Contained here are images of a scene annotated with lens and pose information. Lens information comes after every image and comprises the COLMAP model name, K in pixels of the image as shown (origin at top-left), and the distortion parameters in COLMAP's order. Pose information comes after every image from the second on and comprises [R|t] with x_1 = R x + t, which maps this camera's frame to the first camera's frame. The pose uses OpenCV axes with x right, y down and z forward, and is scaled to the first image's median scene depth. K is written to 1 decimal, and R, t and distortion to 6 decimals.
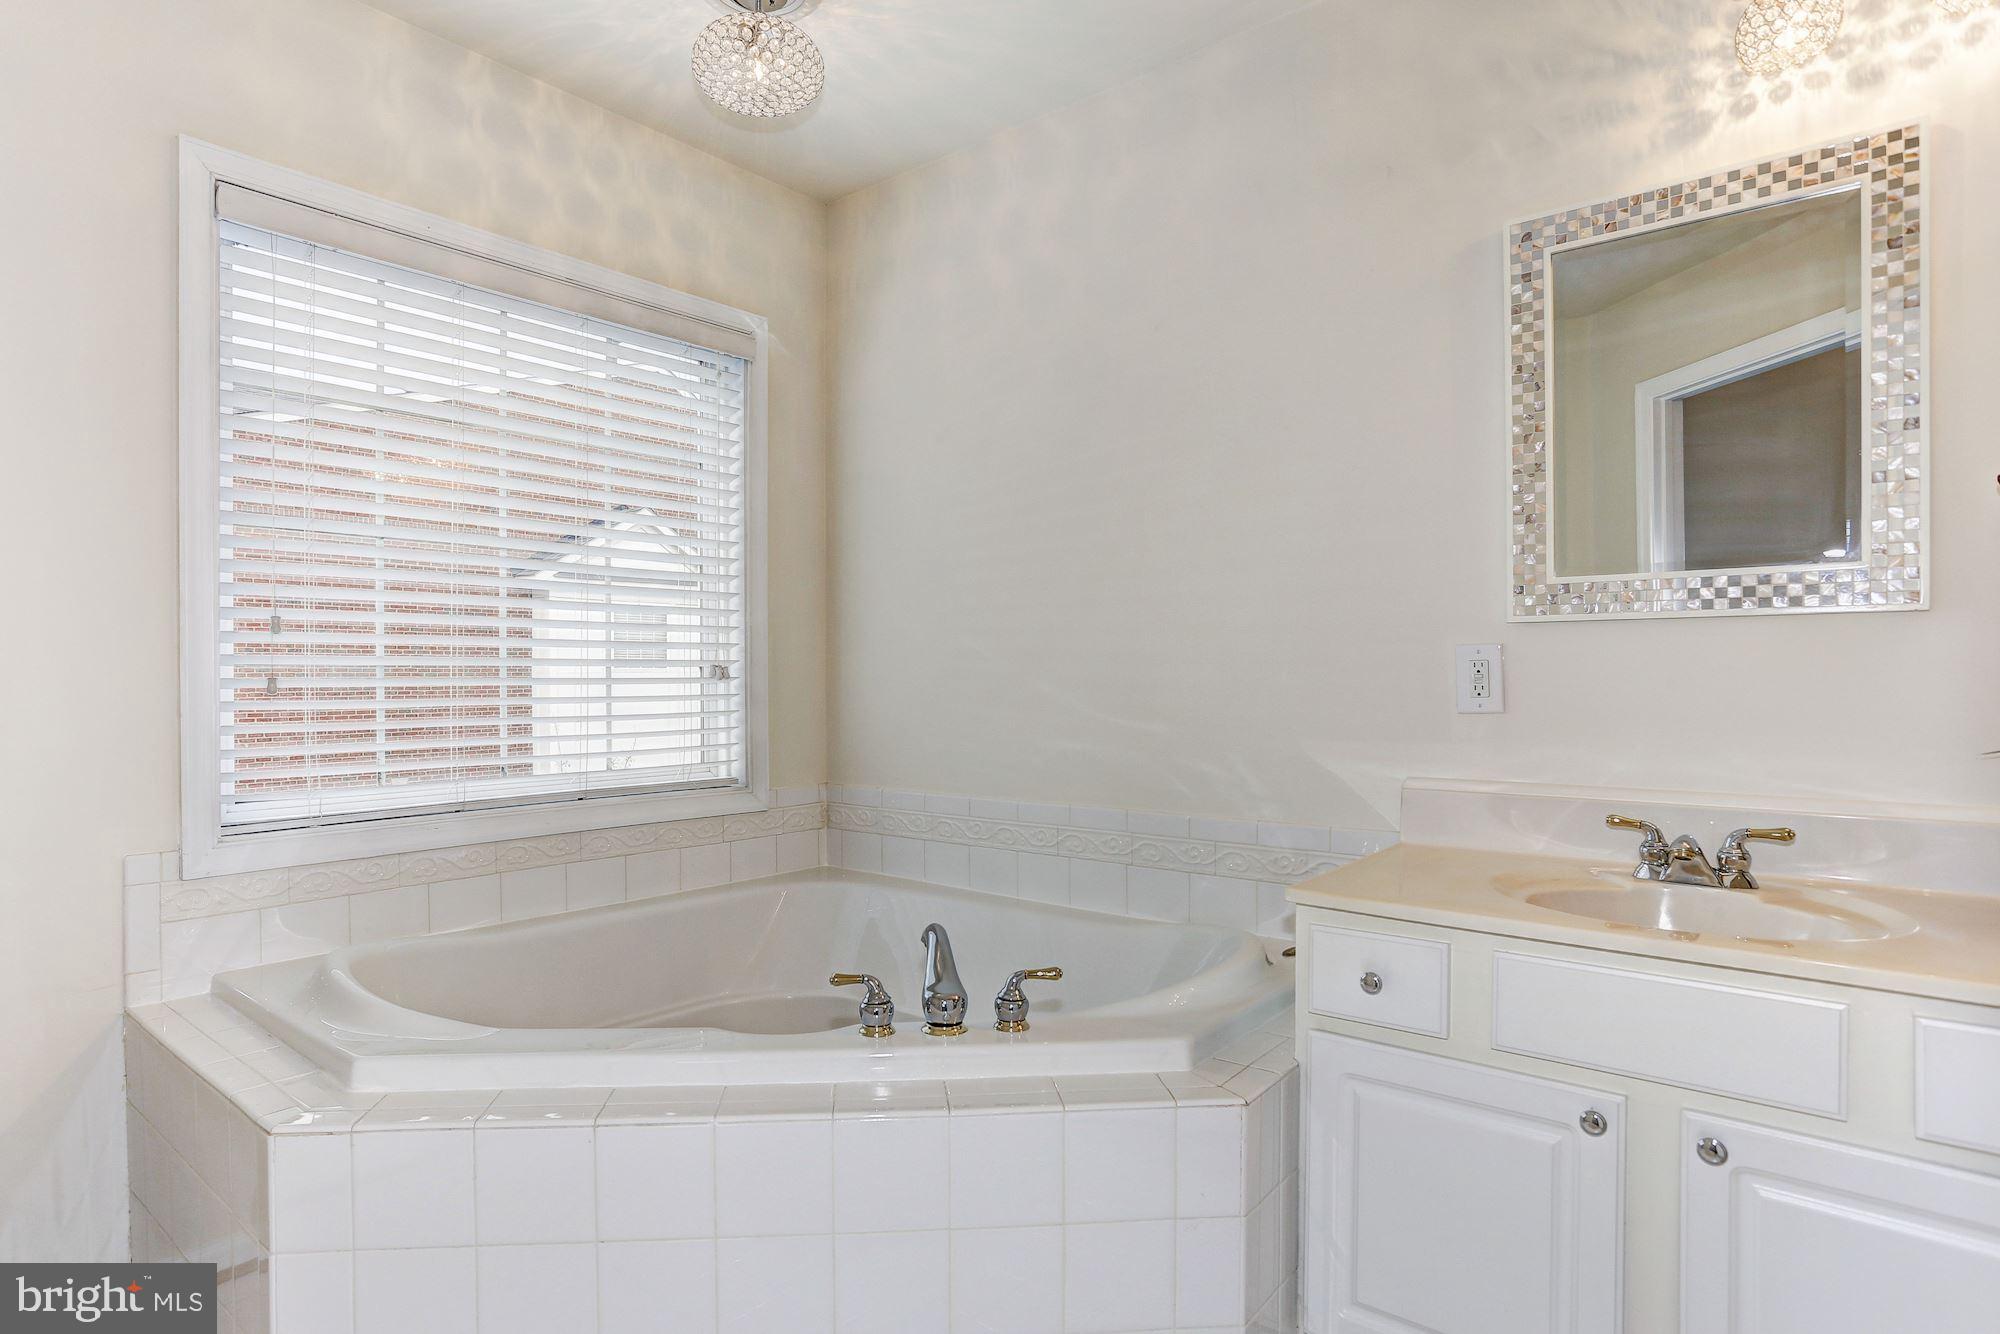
lens RADIAL K [[1070.0, 0, 964.3], [0, 1070.0, 680.5], [0, 0, 1]] dist [-0.055228, 0.024796]
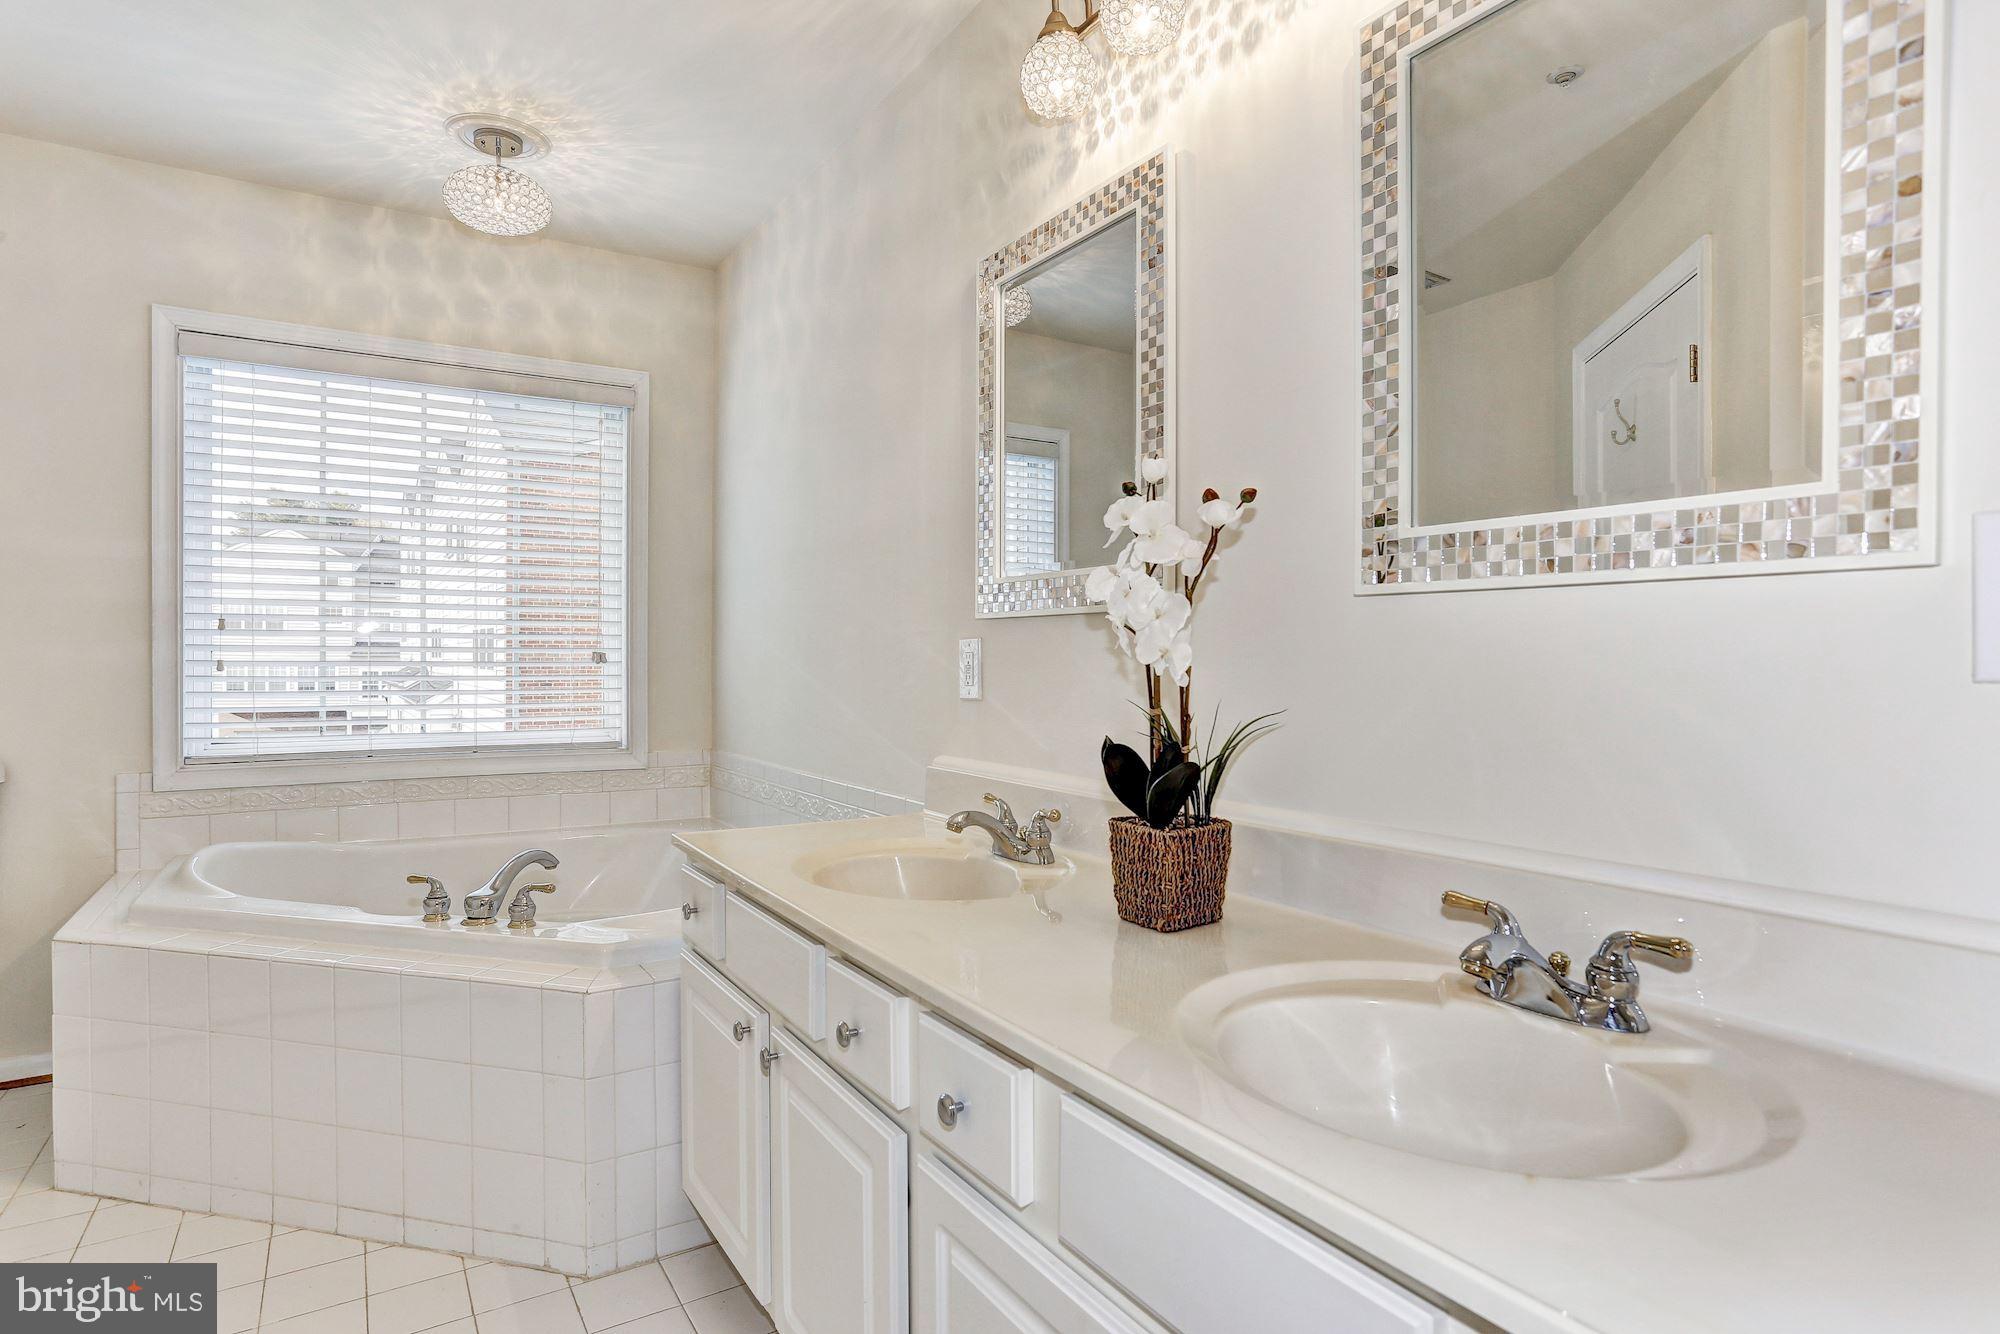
lens RADIAL K [[1049.4, 0, 1000.0], [0, 1049.4, 667.0], [0, 0, 1]] dist [-0.077703, 0.040988]
pose [[0.954639, 0.009305, -0.297620, 0.790928], [-0.008145, 0.999954, 0.005138, -0.008837], [0.297654, -0.002481, 0.954671, -0.044107]]
